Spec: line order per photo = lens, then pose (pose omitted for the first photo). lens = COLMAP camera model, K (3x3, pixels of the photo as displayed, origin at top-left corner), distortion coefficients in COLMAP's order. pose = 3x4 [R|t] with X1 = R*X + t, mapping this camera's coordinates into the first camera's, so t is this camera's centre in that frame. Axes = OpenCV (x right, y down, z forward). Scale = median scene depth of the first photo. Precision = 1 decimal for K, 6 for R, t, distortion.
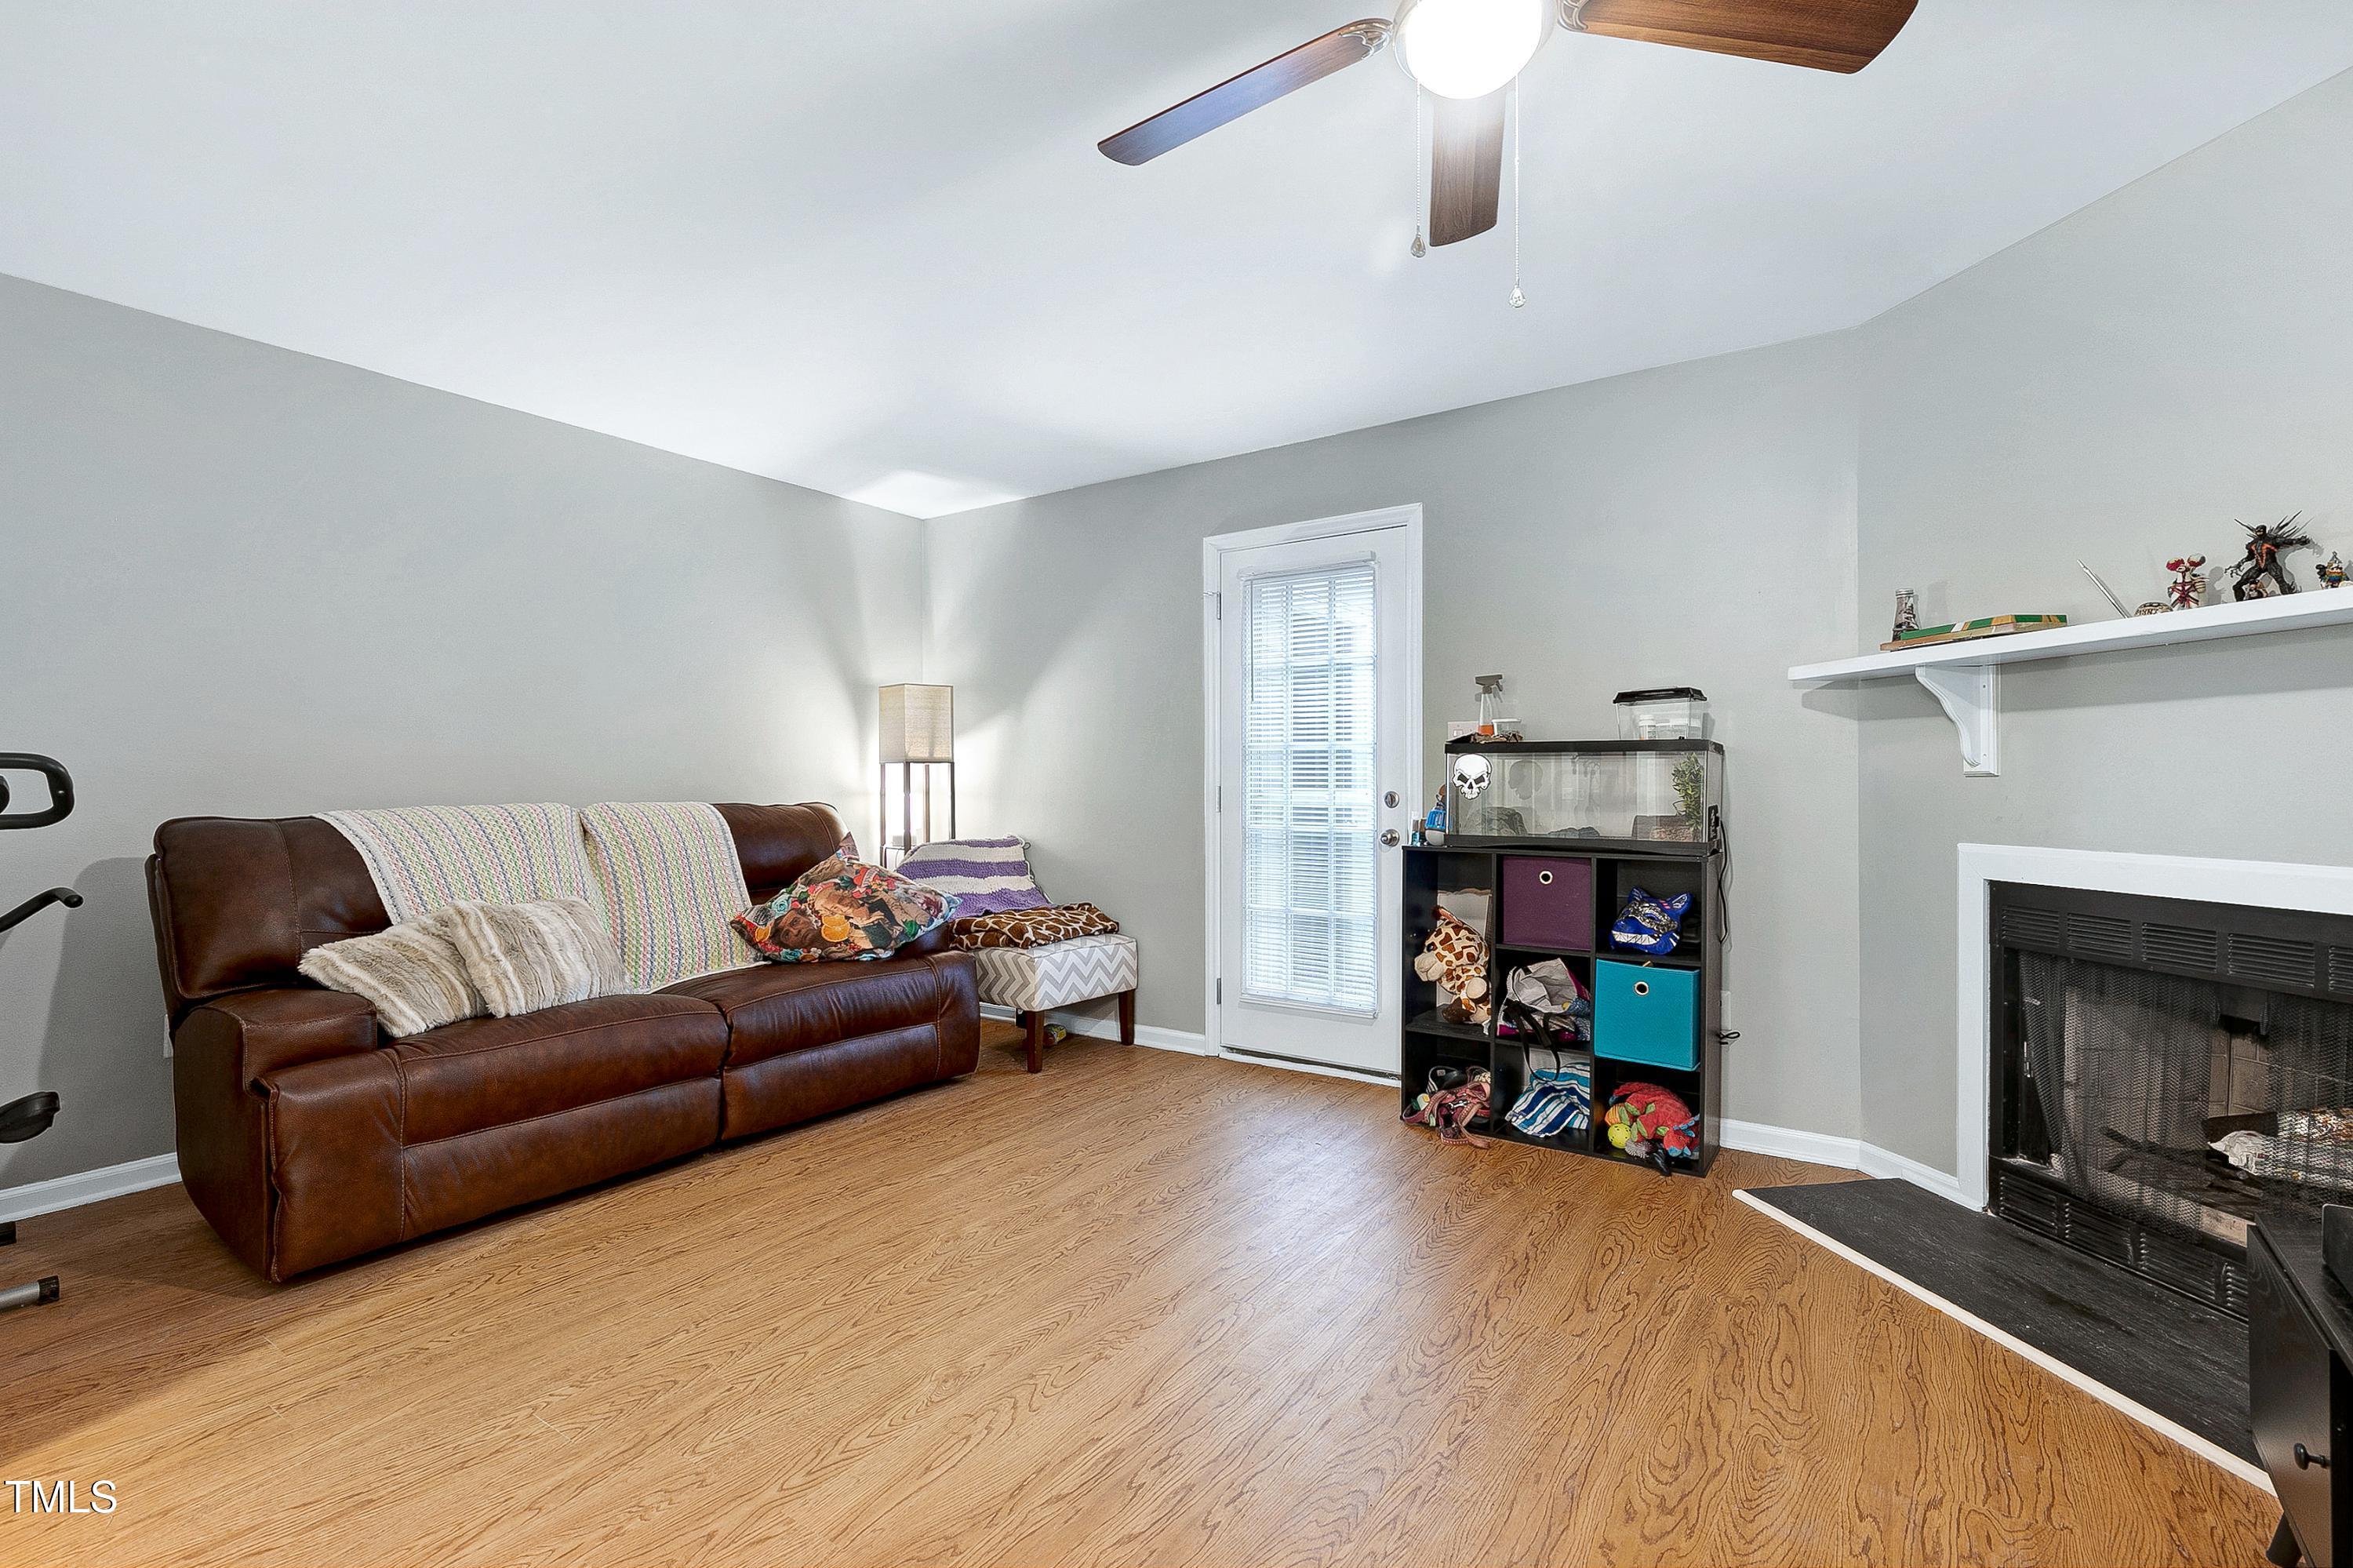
lens RADIAL K [[1075.9, 0, 1176.5], [0, 1075.9, 784.0], [0, 0, 1]] dist [0.011267, -0.000451]
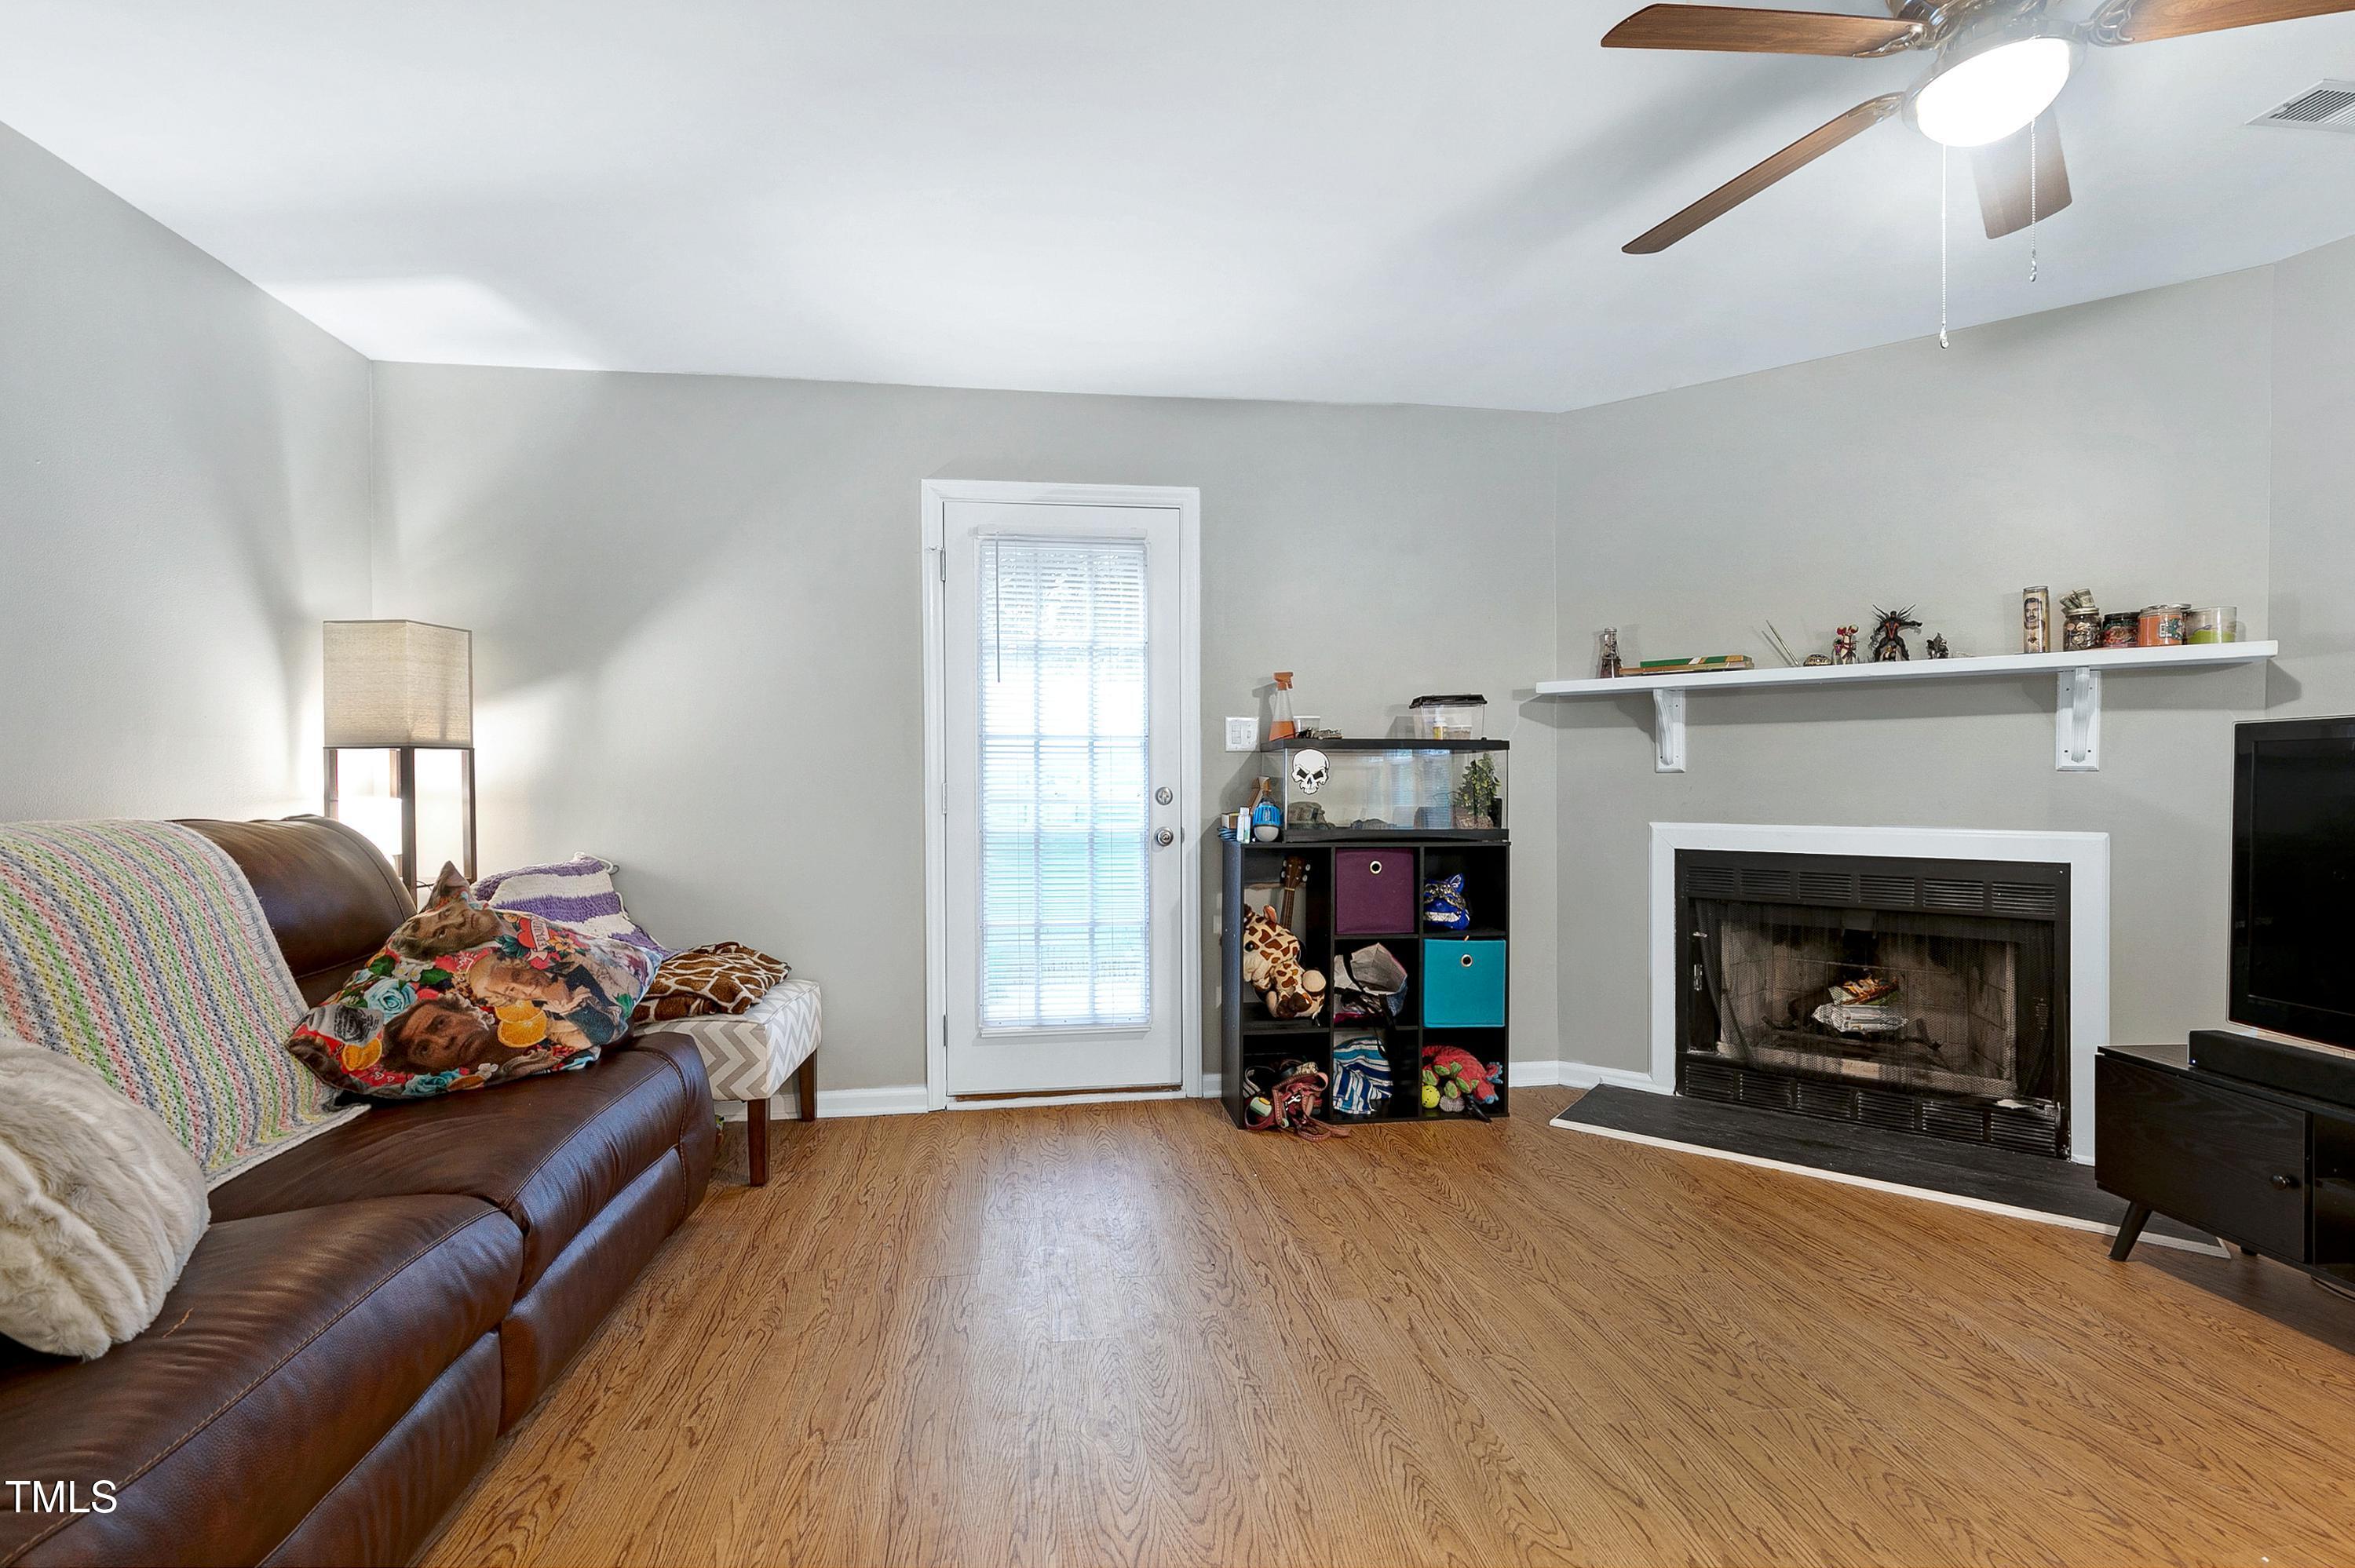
lens RADIAL K [[1072.1, 0, 1169.2], [0, 1072.1, 777.2], [0, 0, 1]] dist [0.015899, -0.000976]
pose [[0.736655, -0.001001, 0.676268, -0.500097], [0.003327, 0.999992, -0.002144, -0.000188], [-0.676261, 0.003829, 0.736652, 0.348194]]
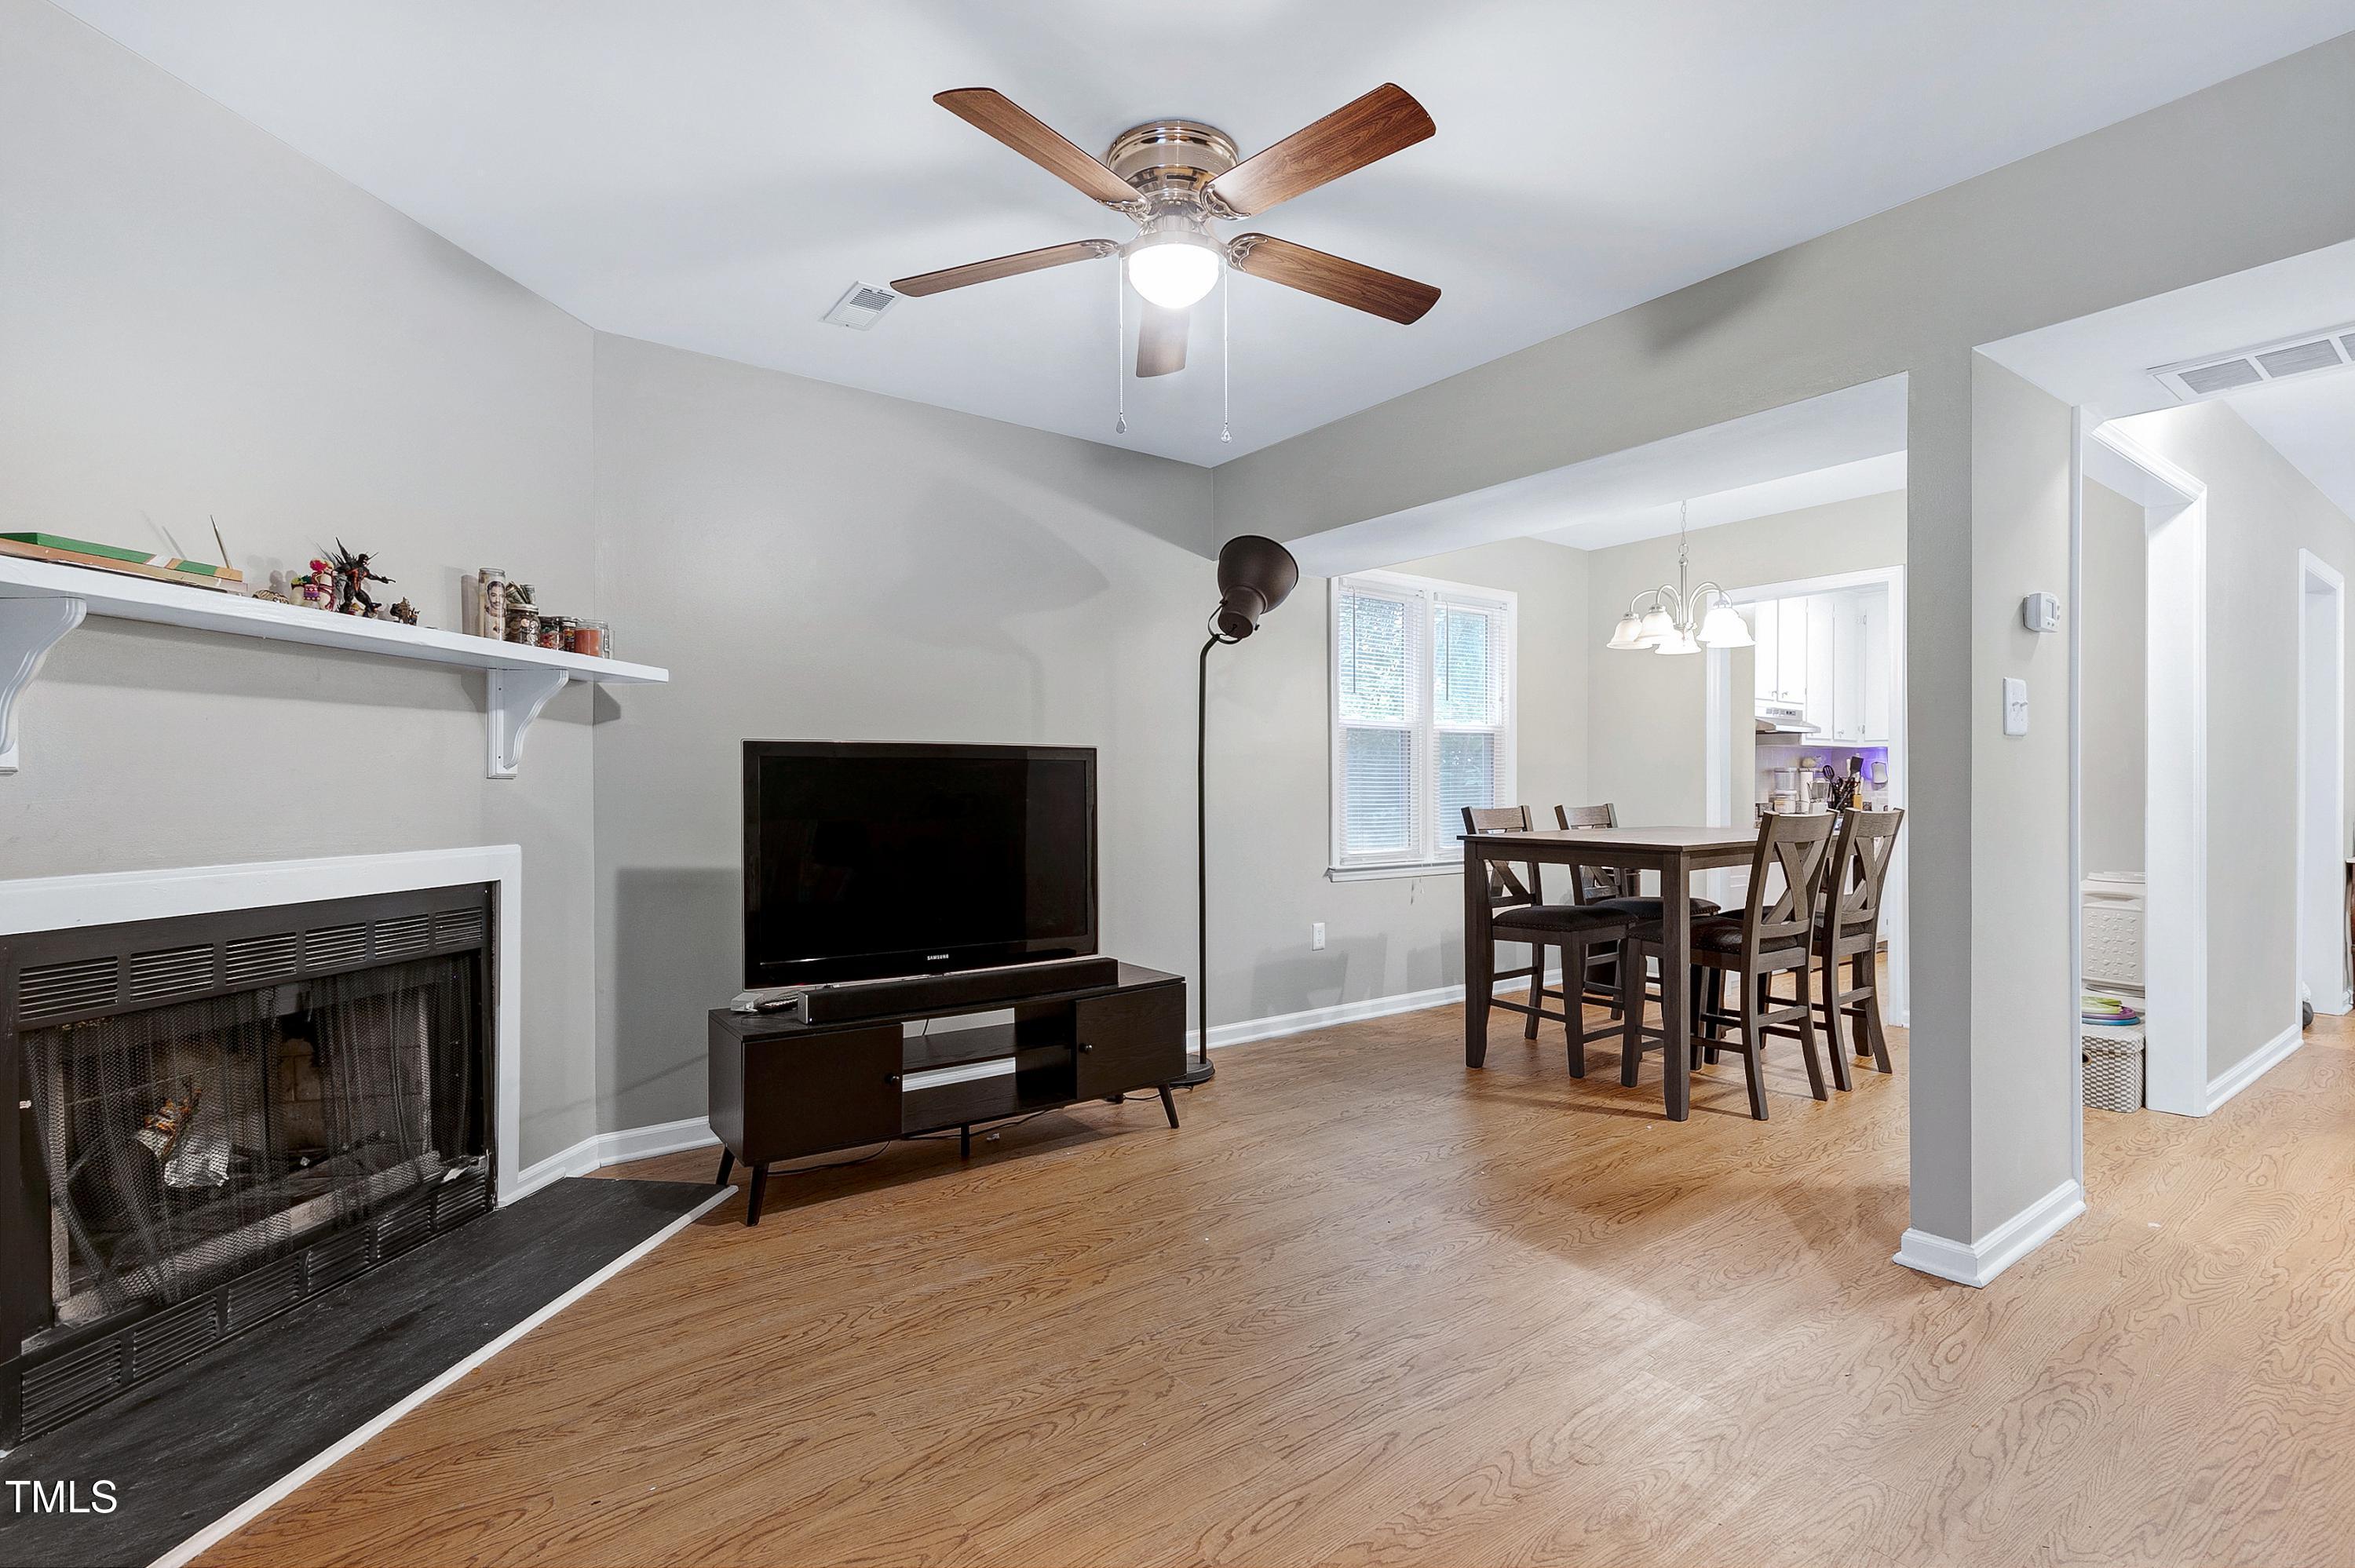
lens RADIAL K [[1093.7, 0, 1152.9], [0, 1093.7, 802.0], [0, 0, 1]] dist [0.004602, -0.000089]
pose [[-0.945276, -0.002262, 0.326265, -0.084454], [0.003774, 0.999833, 0.017868, -0.000140], [-0.326251, 0.018121, -0.945110, 1.106723]]
